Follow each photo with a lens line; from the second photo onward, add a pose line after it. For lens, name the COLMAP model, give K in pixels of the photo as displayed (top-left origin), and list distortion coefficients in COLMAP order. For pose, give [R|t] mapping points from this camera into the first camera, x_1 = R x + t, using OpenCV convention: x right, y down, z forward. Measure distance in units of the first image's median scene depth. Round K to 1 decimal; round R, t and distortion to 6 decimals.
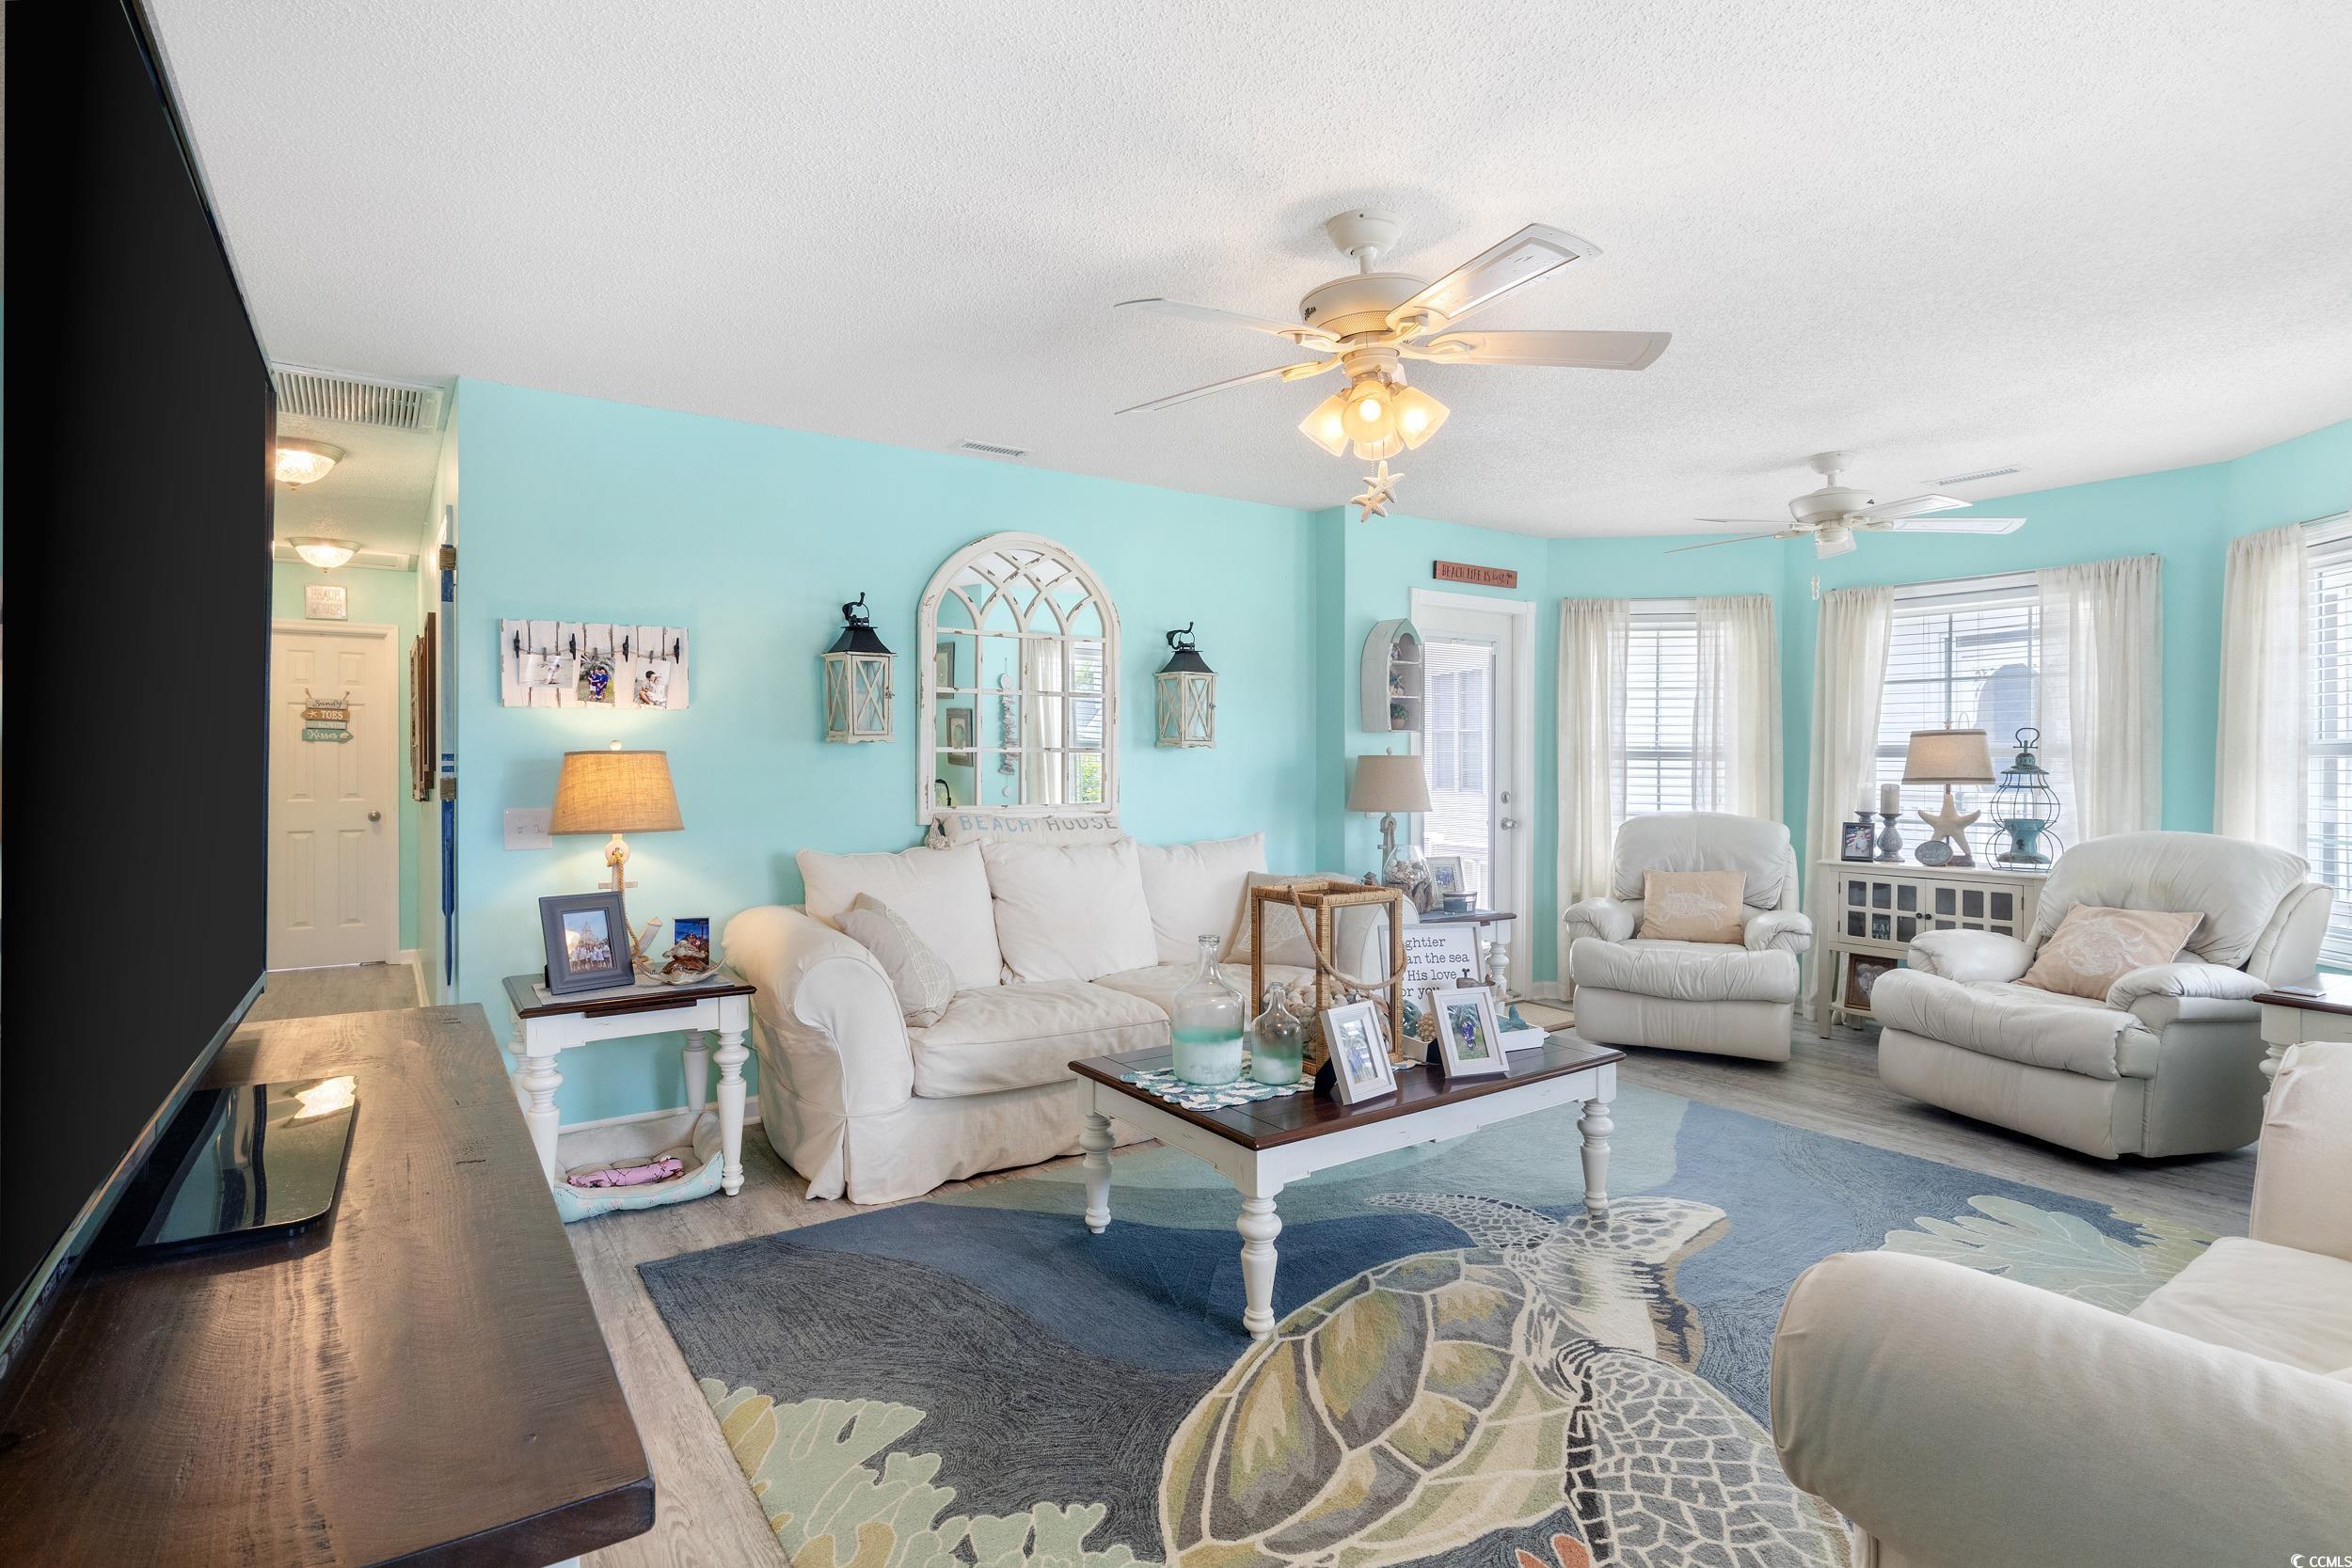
lens RADIAL K [[1159.7, 0, 1178.7], [0, 1159.7, 782.1], [0, 0, 1]] dist [-0.003270, -0.000376]
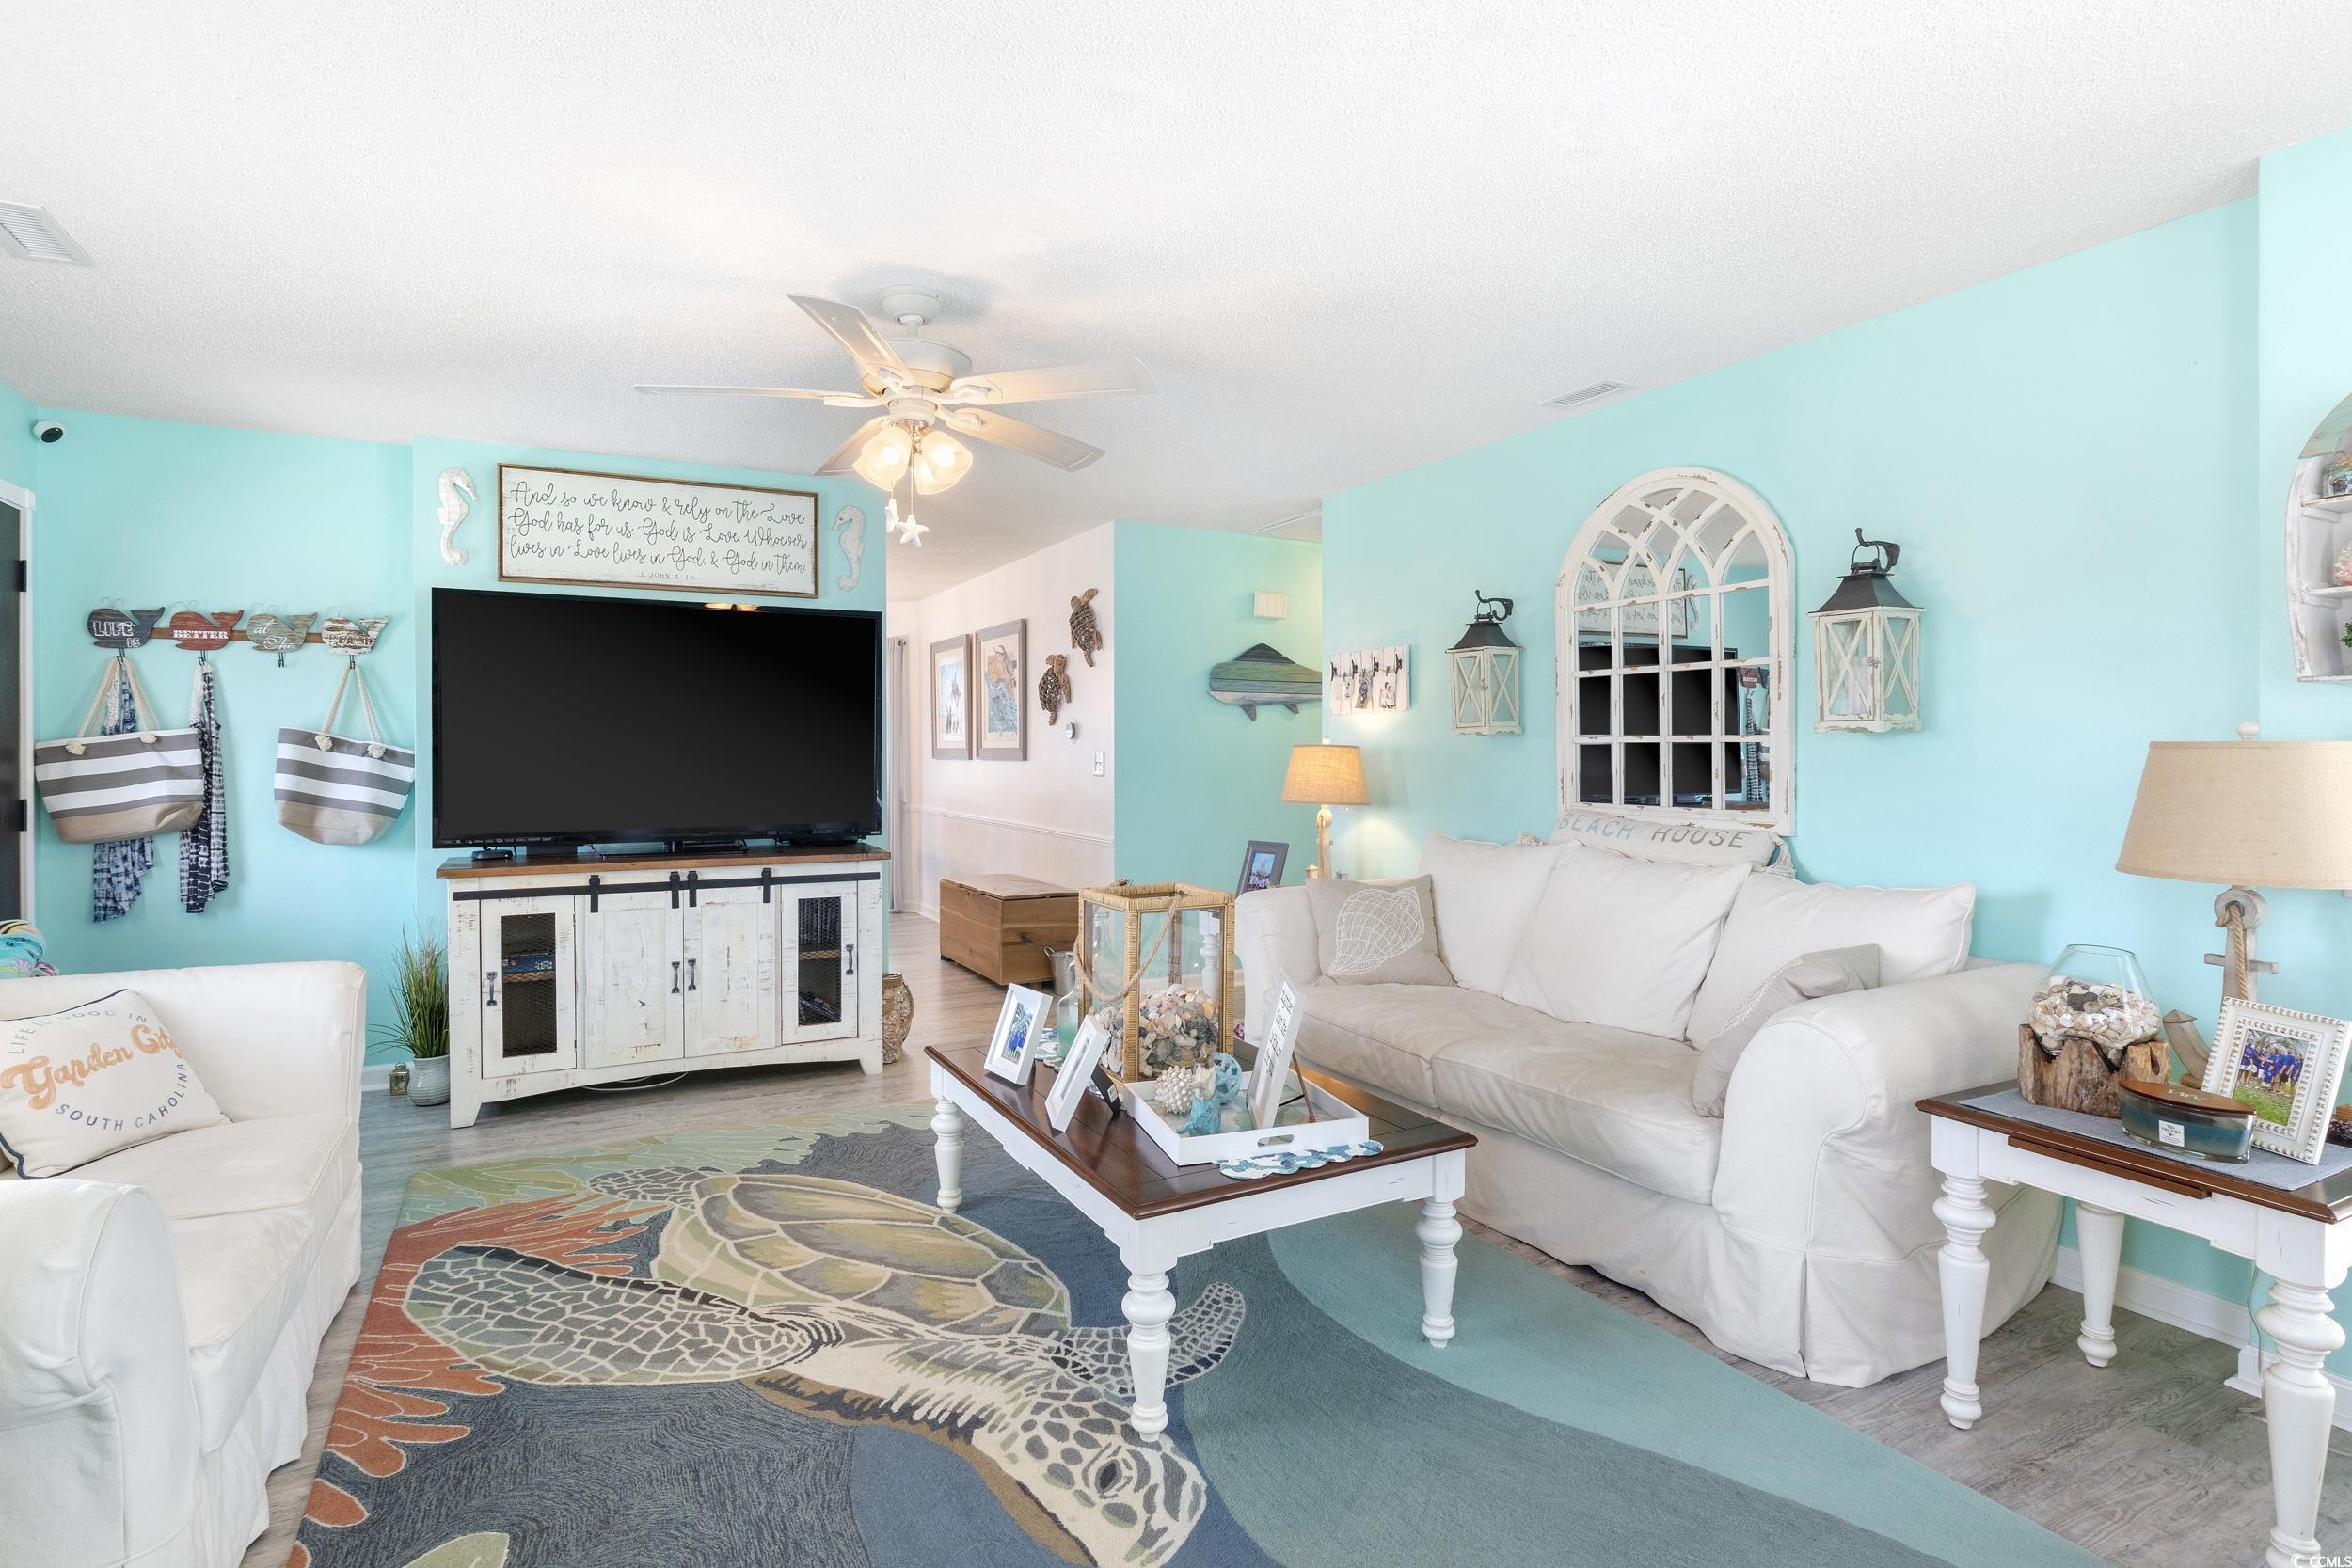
lens RADIAL K [[1159.7, 0, 1179.3], [0, 1159.7, 765.1], [0, 0, 1]] dist [-0.003270, -0.000376]
pose [[-0.107999, 0.012875, -0.994068, 1.161157], [-0.017985, 0.999727, 0.014902, -0.025371], [0.993988, 0.019488, -0.107738, 1.241421]]
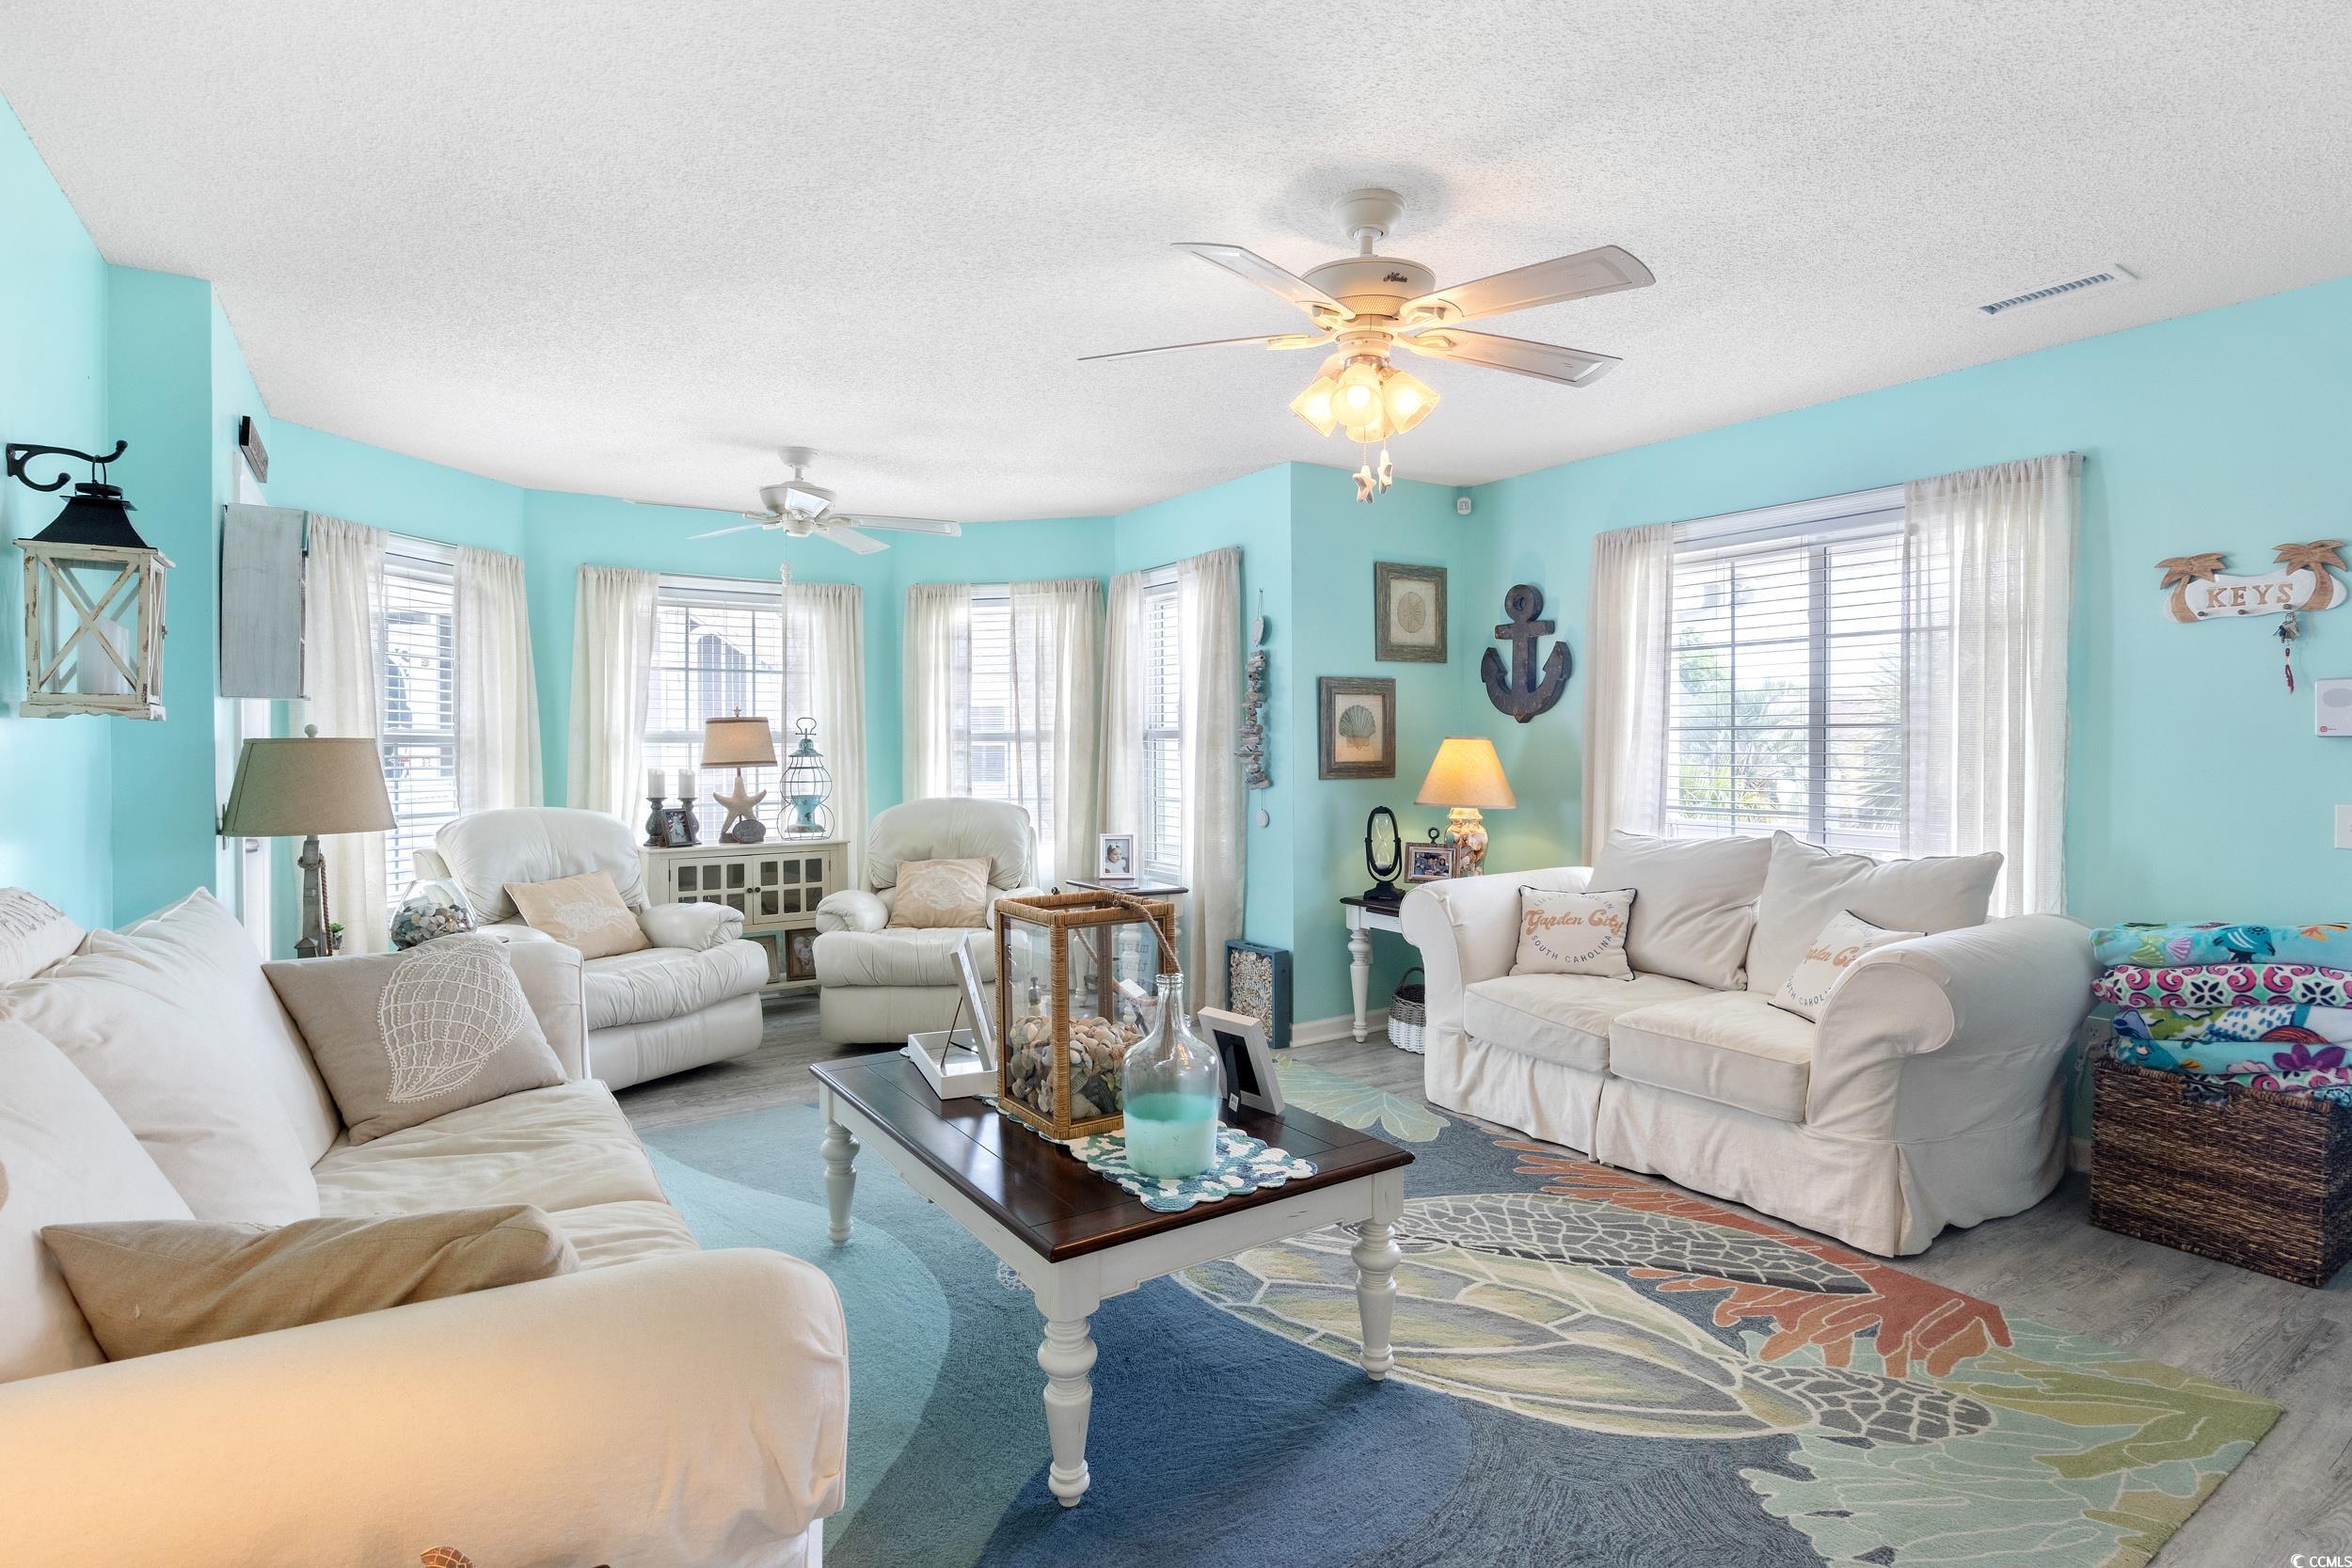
lens RADIAL K [[1173.5, 0, 1175.6], [0, 1173.5, 763.9], [0, 0, 1]] dist [-0.004943, -0.000089]
pose [[0.021418, -0.017127, 0.999624, -0.761691], [0.024364, 0.999565, 0.016604, -0.017479], [-0.999474, 0.023999, 0.021826, 1.017489]]
